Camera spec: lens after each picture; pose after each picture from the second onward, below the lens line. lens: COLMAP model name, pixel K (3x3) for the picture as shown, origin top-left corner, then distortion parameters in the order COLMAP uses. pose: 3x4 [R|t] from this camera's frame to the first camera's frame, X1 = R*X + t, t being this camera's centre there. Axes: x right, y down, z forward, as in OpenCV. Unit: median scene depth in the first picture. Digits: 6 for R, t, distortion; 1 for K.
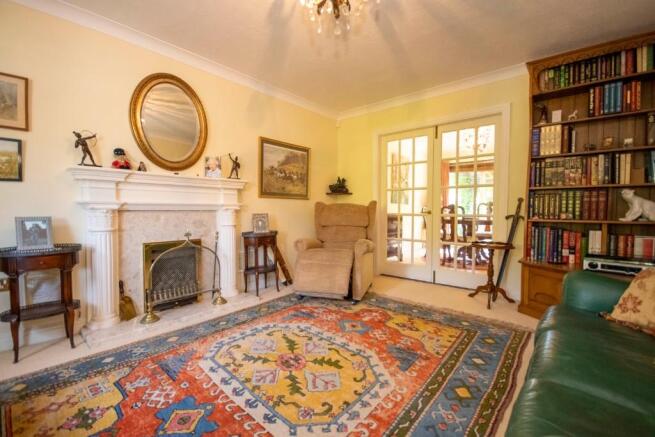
lens RADIAL K [[291.2, 0, 327.7], [0, 291.2, 216.7], [0, 0, 1]] dist [-0.000089, -0.000004]
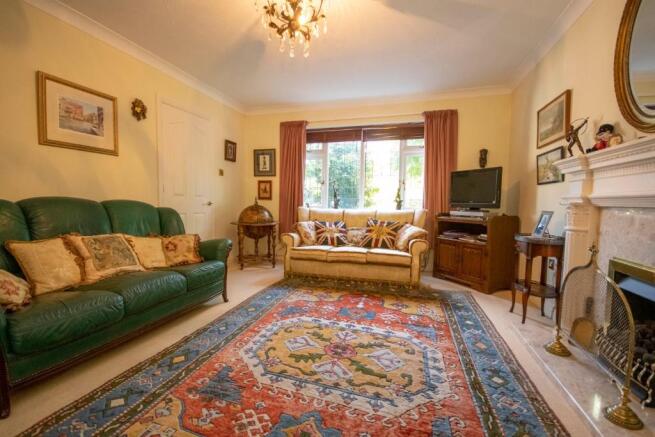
lens RADIAL K [[291.2, 0, 327.0], [0, 291.2, 217.1], [0, 0, 1]] dist [-0.000089, -0.000004]
pose [[-0.913609, 0.006786, -0.406536, 0.339115], [-0.024590, 0.997108, 0.071904, -0.044787], [0.405849, 0.075688, -0.910801, 1.928474]]
